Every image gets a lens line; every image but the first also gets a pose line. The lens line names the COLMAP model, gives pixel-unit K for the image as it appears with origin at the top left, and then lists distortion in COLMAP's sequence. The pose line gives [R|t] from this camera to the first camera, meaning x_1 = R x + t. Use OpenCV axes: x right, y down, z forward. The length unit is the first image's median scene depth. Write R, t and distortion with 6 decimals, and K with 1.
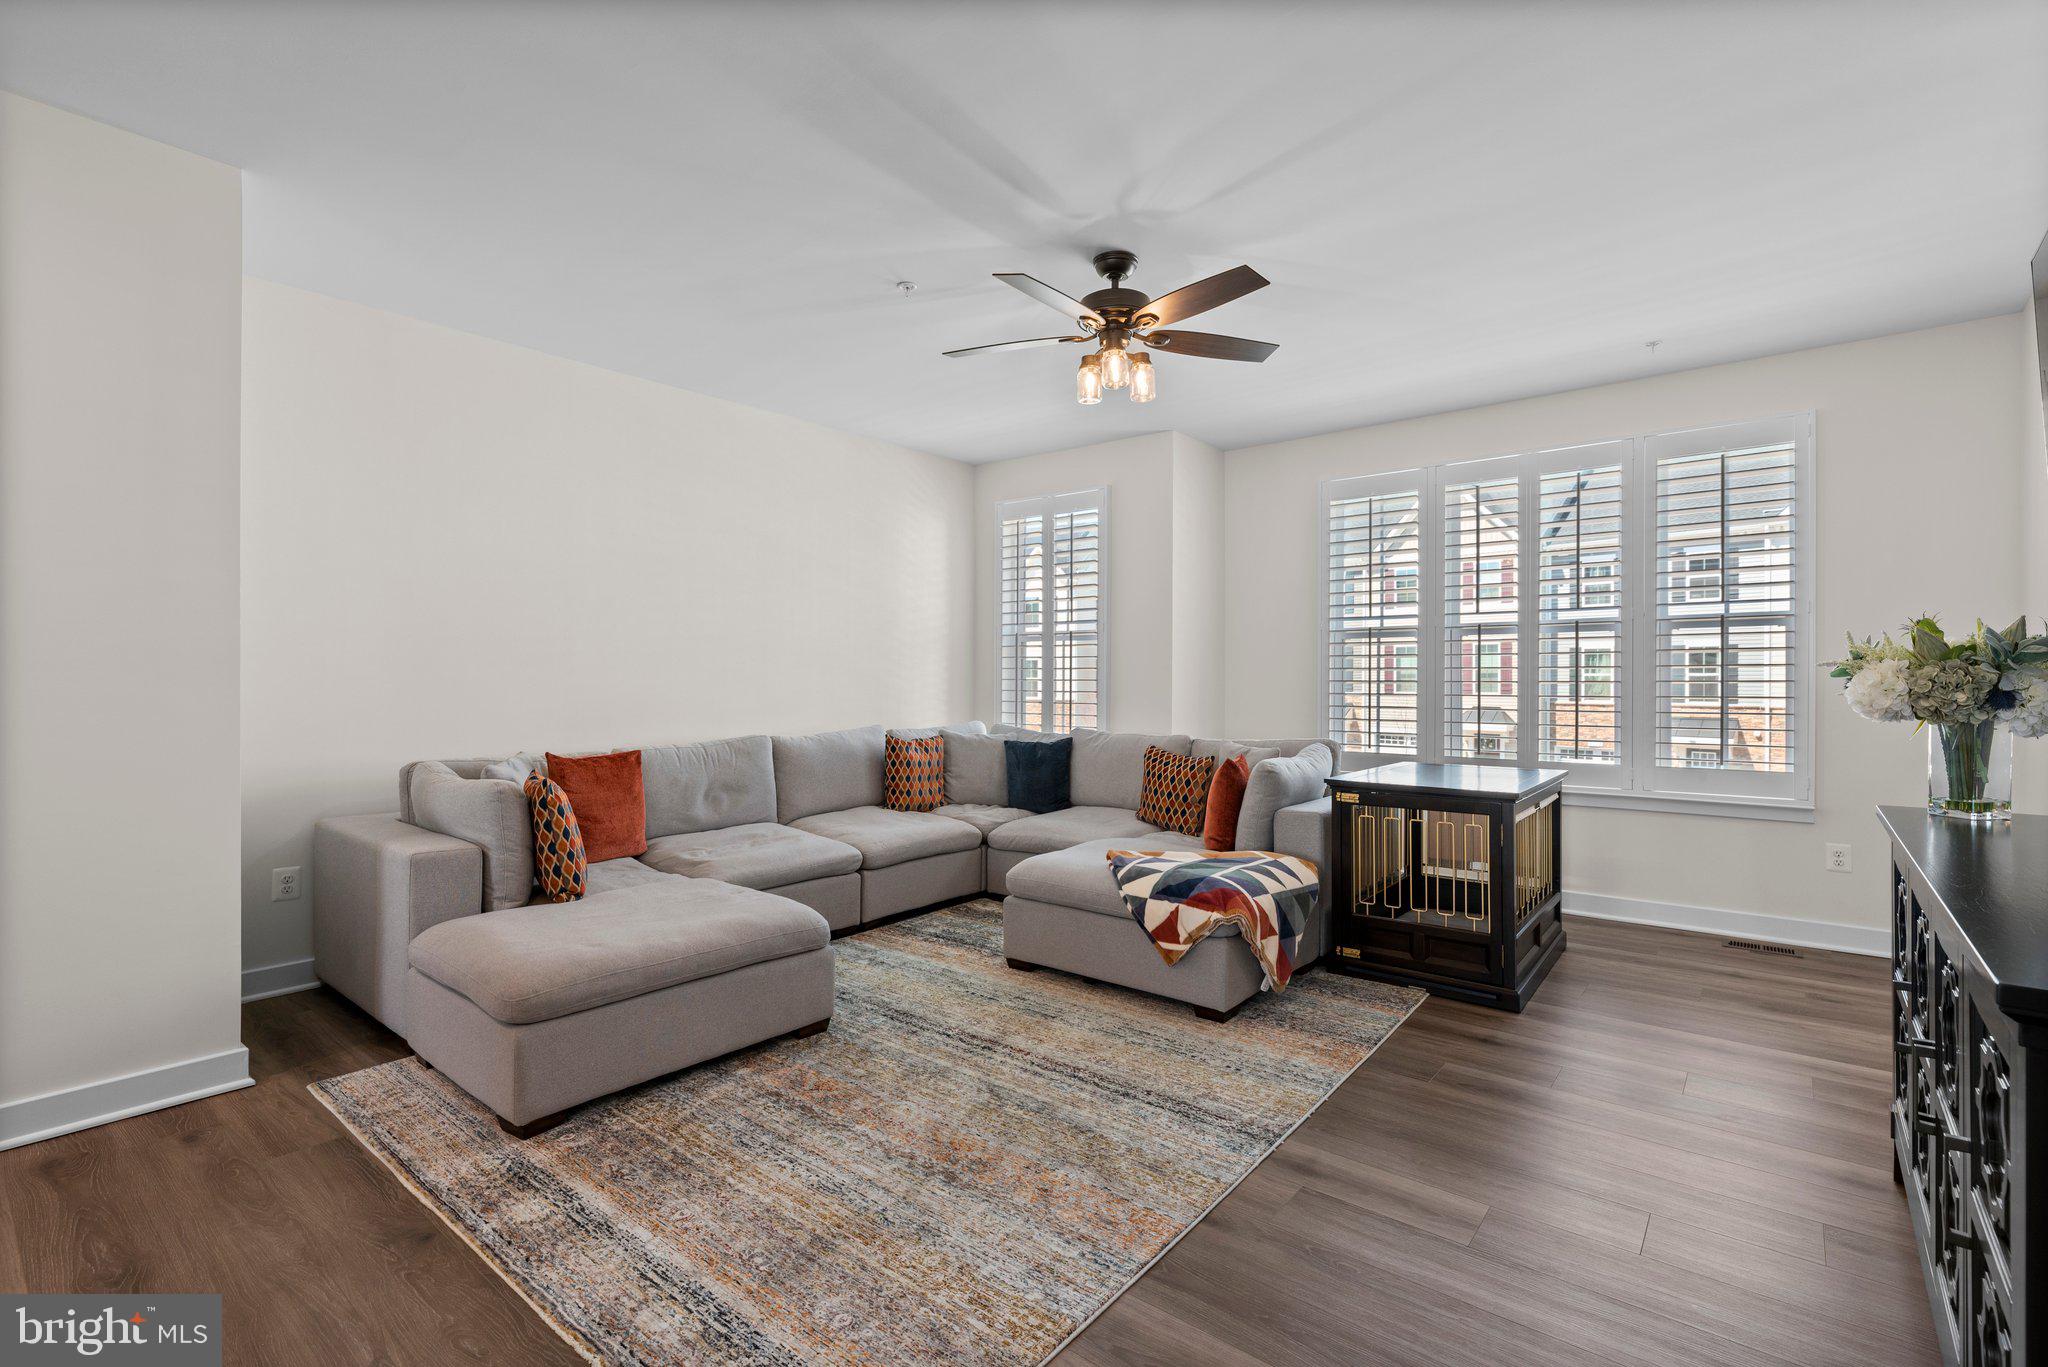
lens RADIAL K [[935.0, 0, 1017.4], [0, 935.0, 681.9], [0, 0, 1]] dist [0.001833, 0.000275]
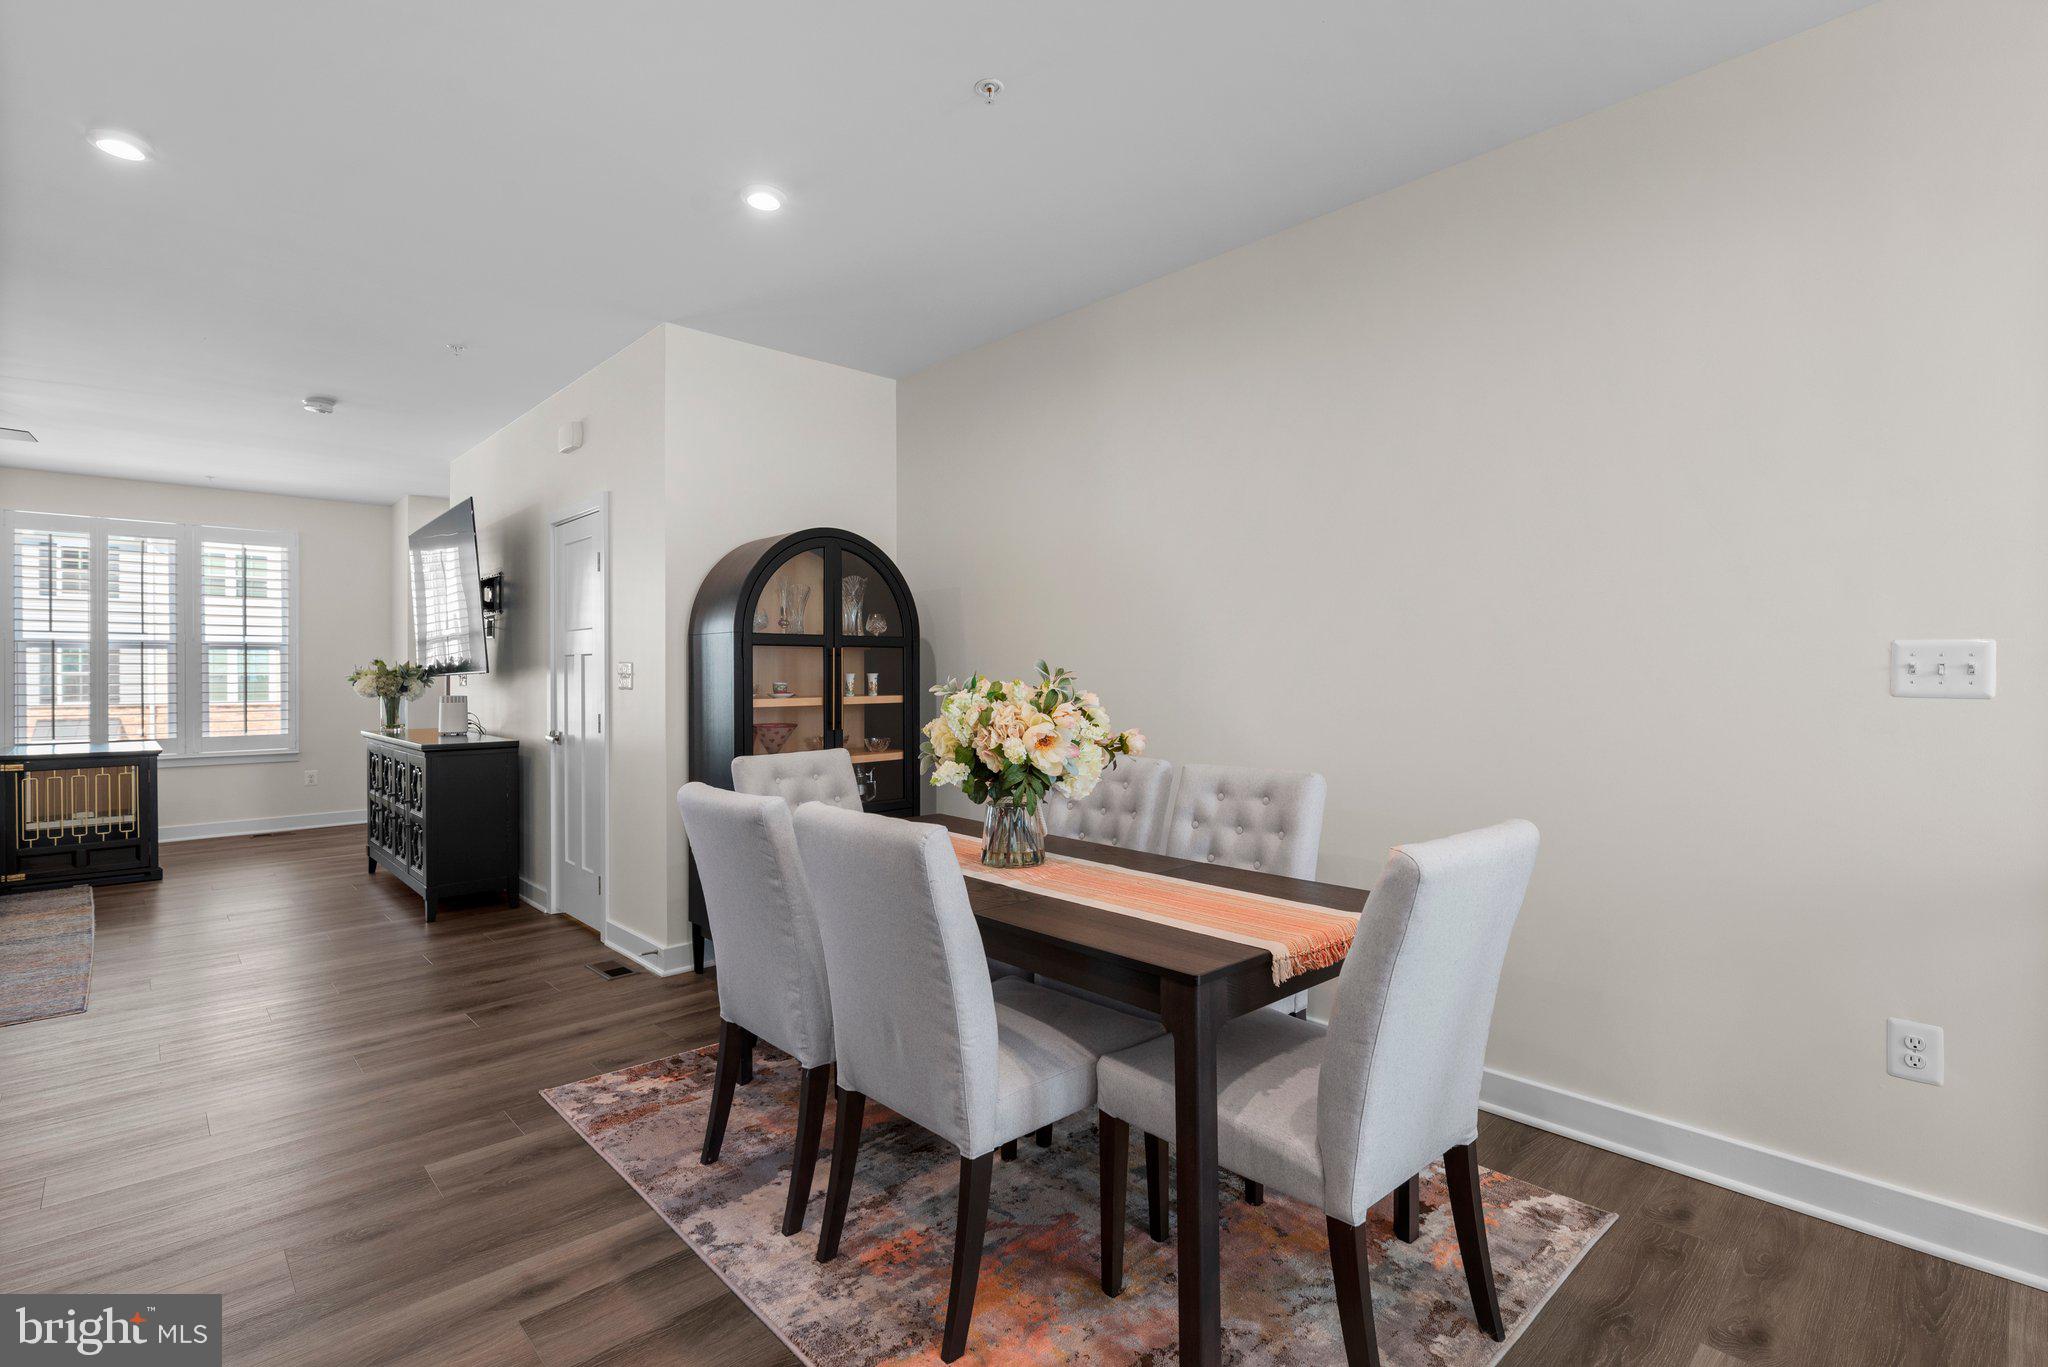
lens RADIAL K [[957.6, 0, 1028.4], [0, 957.6, 681.0], [0, 0, 1]] dist [0.005506, 0.000524]
pose [[0.122396, -0.008402, 0.992446, -1.033216], [0.006171, 0.999951, 0.007705, -0.010446], [-0.992462, 0.005181, 0.122442, -0.800847]]
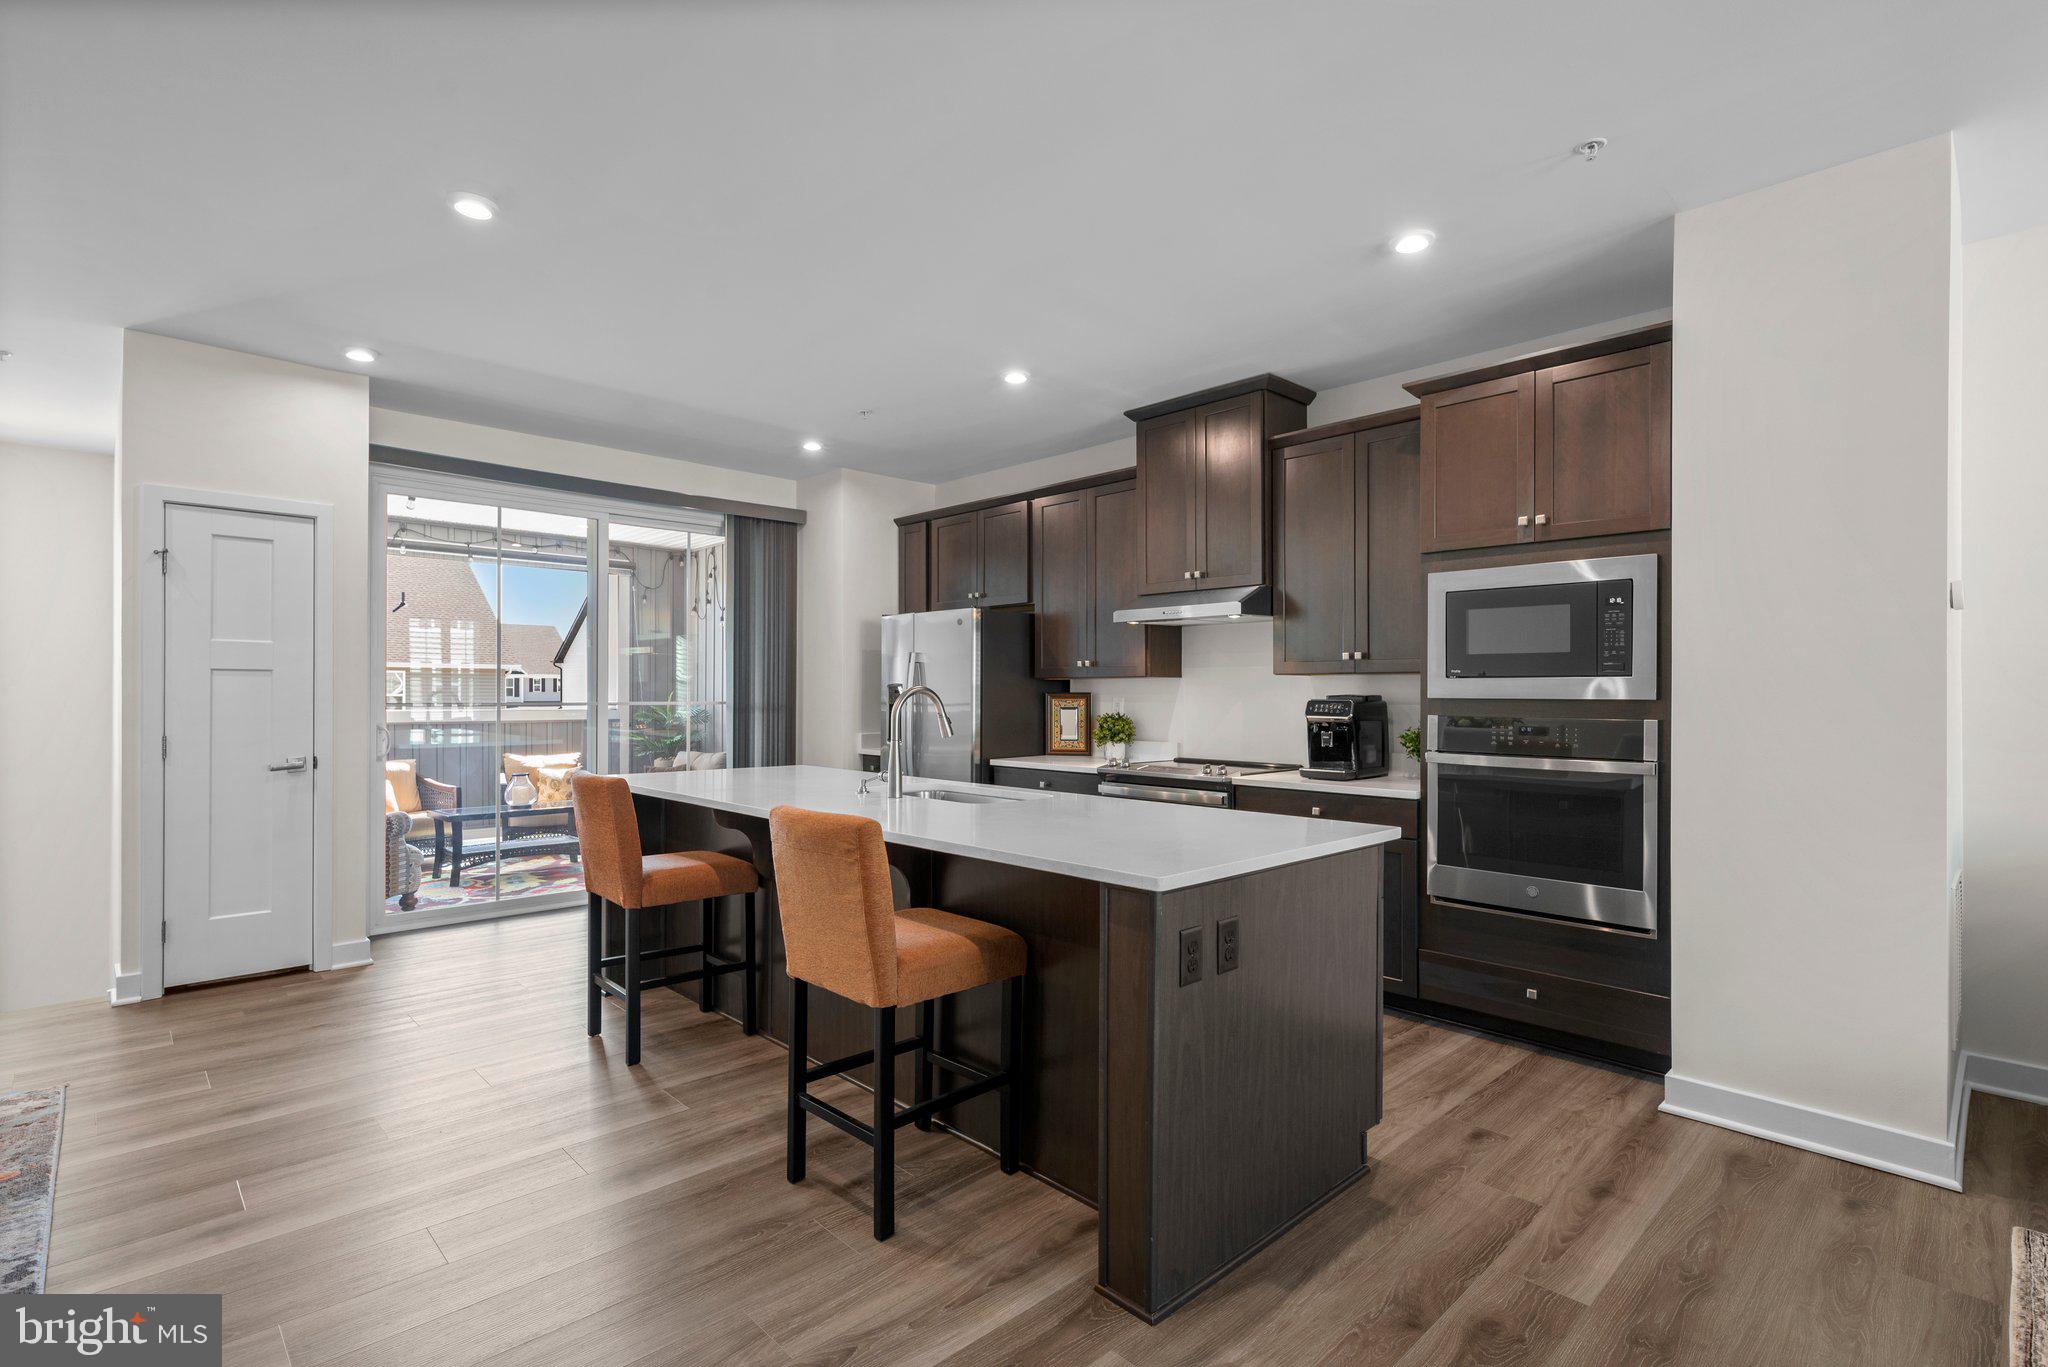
lens RADIAL K [[970.8, 0, 1032.7], [0, 970.8, 686.3], [0, 0, 1]] dist [0.003075, -0.000467]
pose [[-0.110213, -0.008686, -0.993870, 0.142171], [-0.005817, 0.999950, -0.008094, -0.017009], [0.993891, 0.004890, -0.110258, 0.215145]]
